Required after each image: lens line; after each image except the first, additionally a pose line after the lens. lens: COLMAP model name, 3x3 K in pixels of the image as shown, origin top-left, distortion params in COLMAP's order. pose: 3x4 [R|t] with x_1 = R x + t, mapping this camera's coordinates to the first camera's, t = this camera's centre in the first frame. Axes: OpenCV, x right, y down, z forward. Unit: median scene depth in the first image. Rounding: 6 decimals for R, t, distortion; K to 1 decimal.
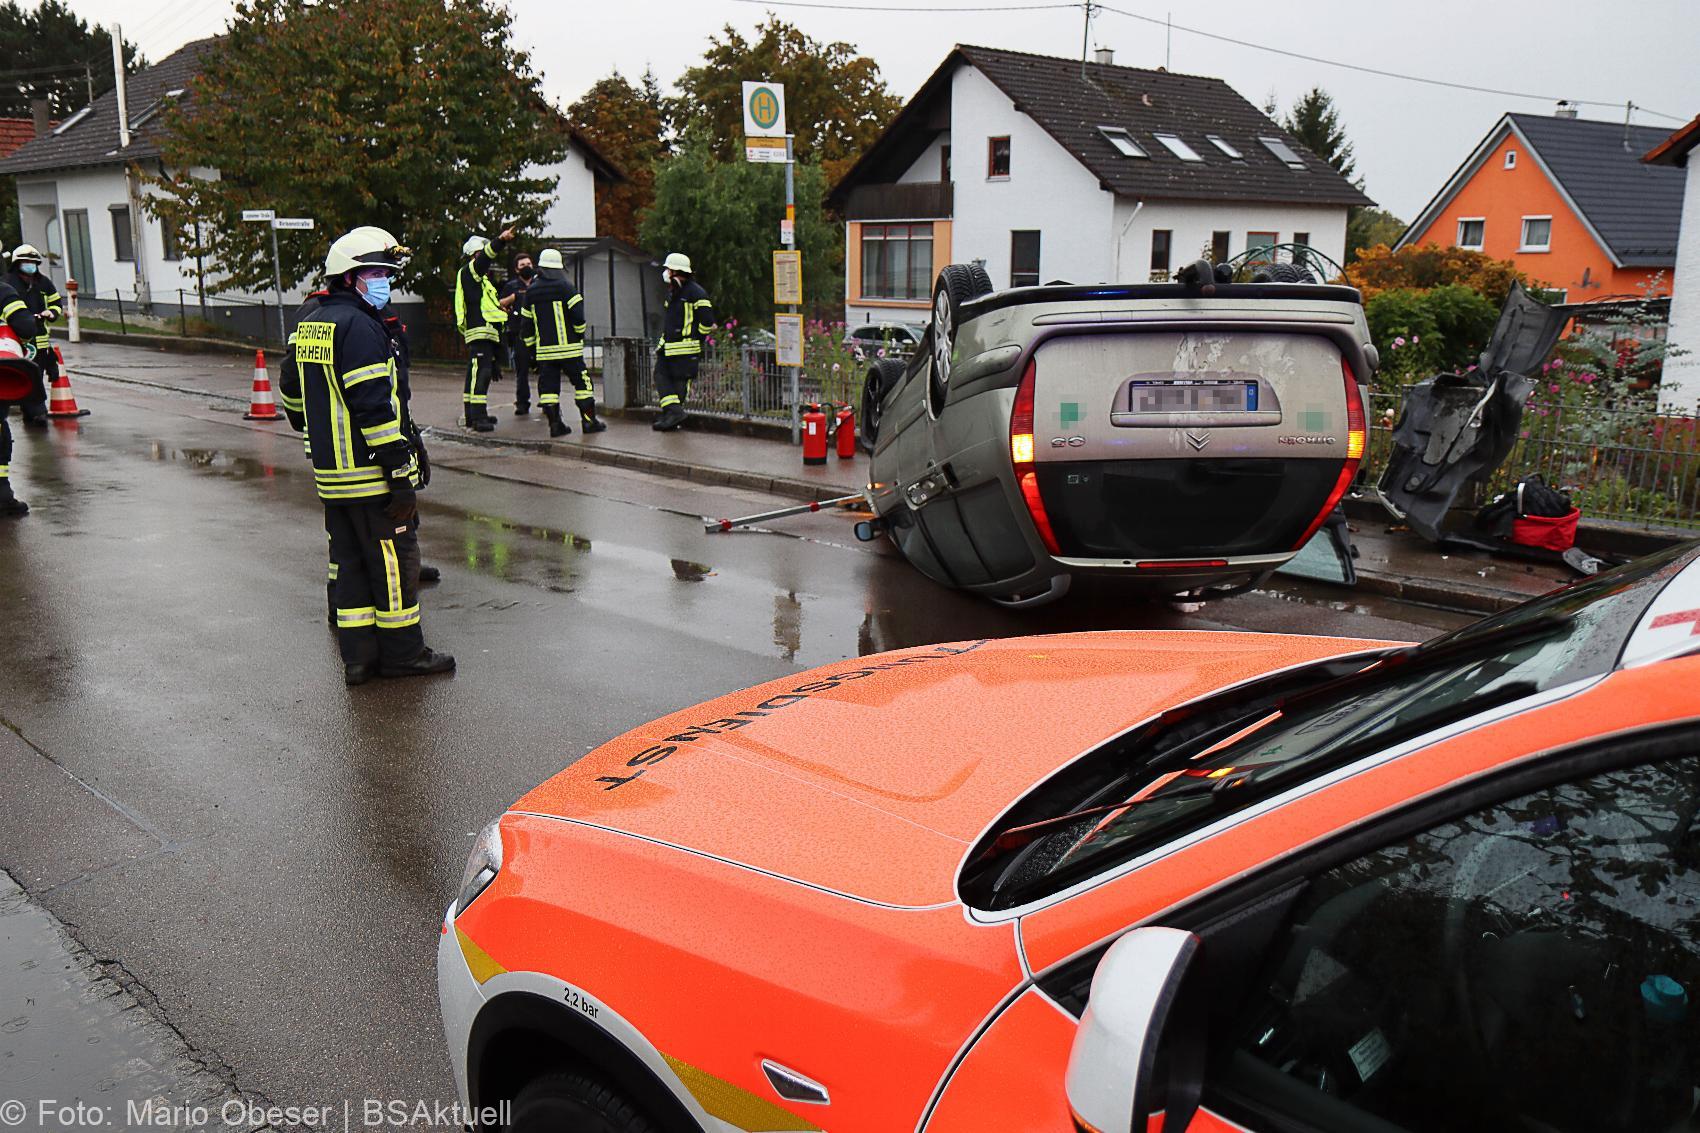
lens RADIAL K [[1458.1, 0, 849.6], [0, 1458.1, 594.0], [0, 0, 1]] dist [0.009262, 0.003283]
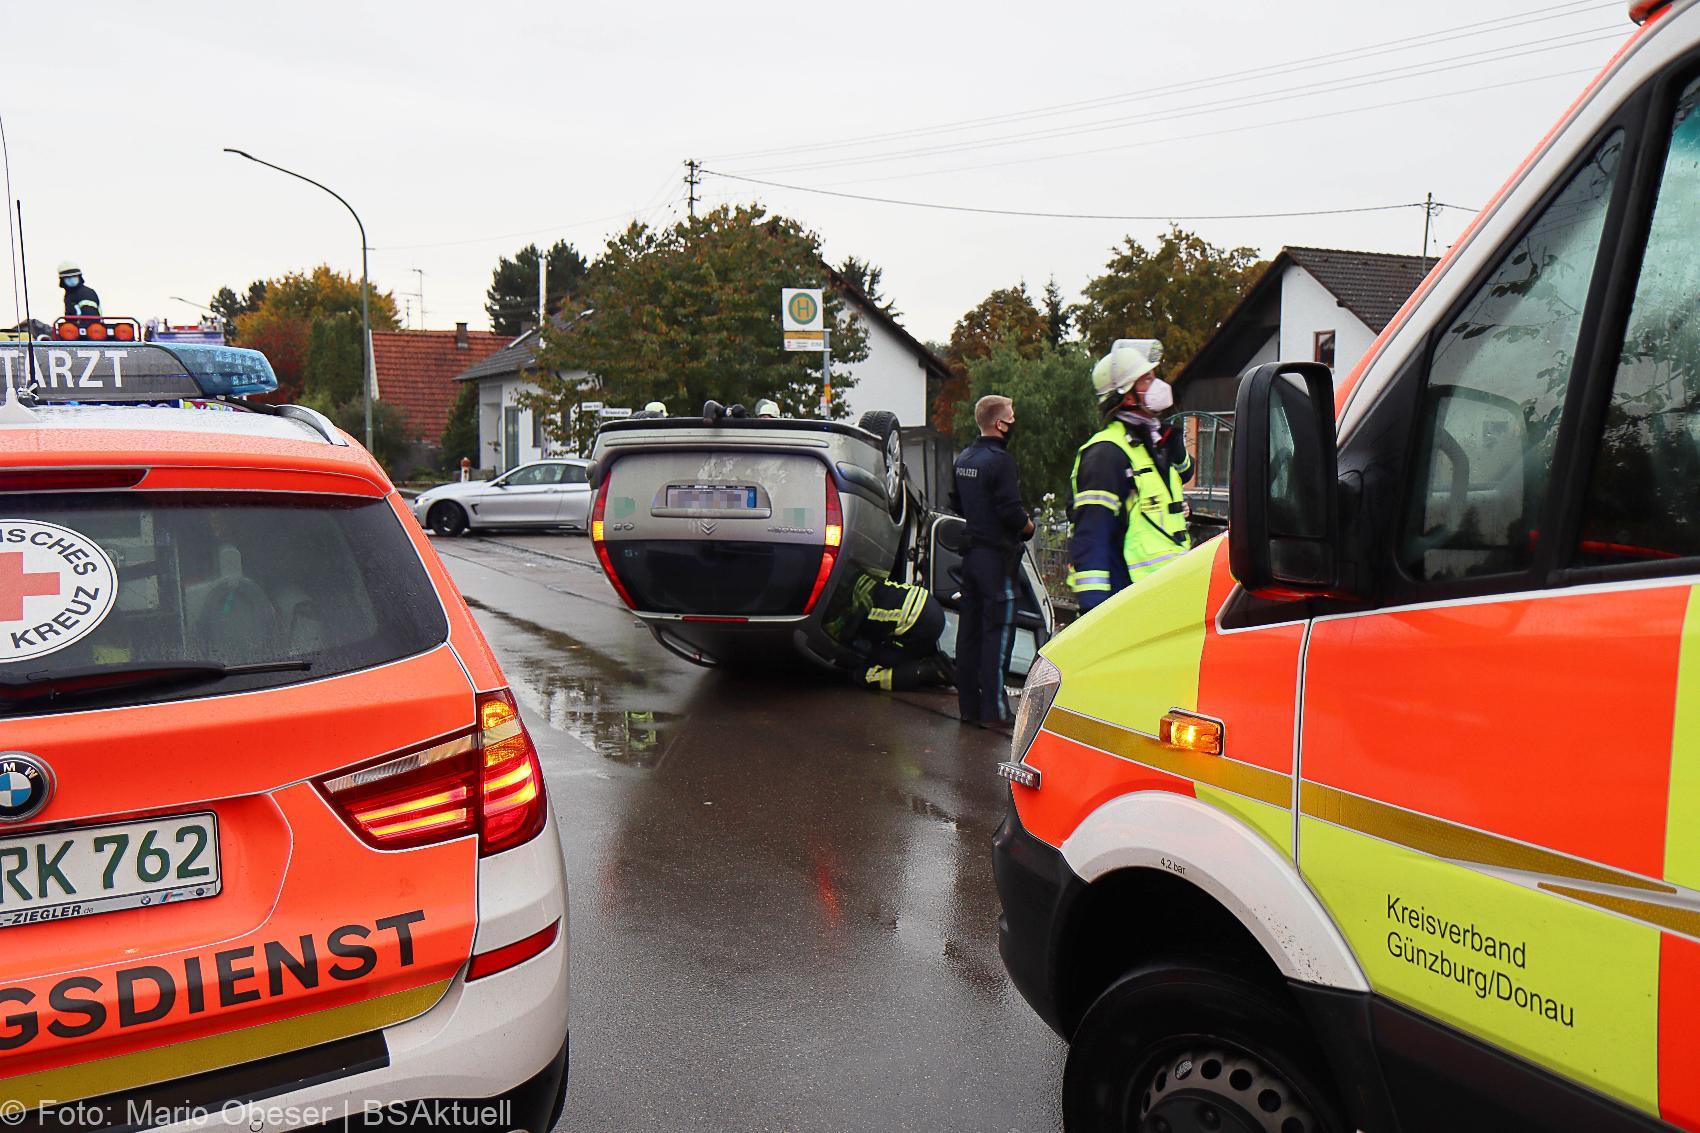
lens RADIAL K [[1458.1, 0, 849.6], [0, 1458.1, 594.0], [0, 0, 1]] dist [0.009262, 0.003283]
pose [[0.947735, 0.035322, -0.317096, 0.128811], [-0.077121, 0.989744, -0.120248, 0.018263], [0.309596, 0.138418, 0.940739, -0.041708]]
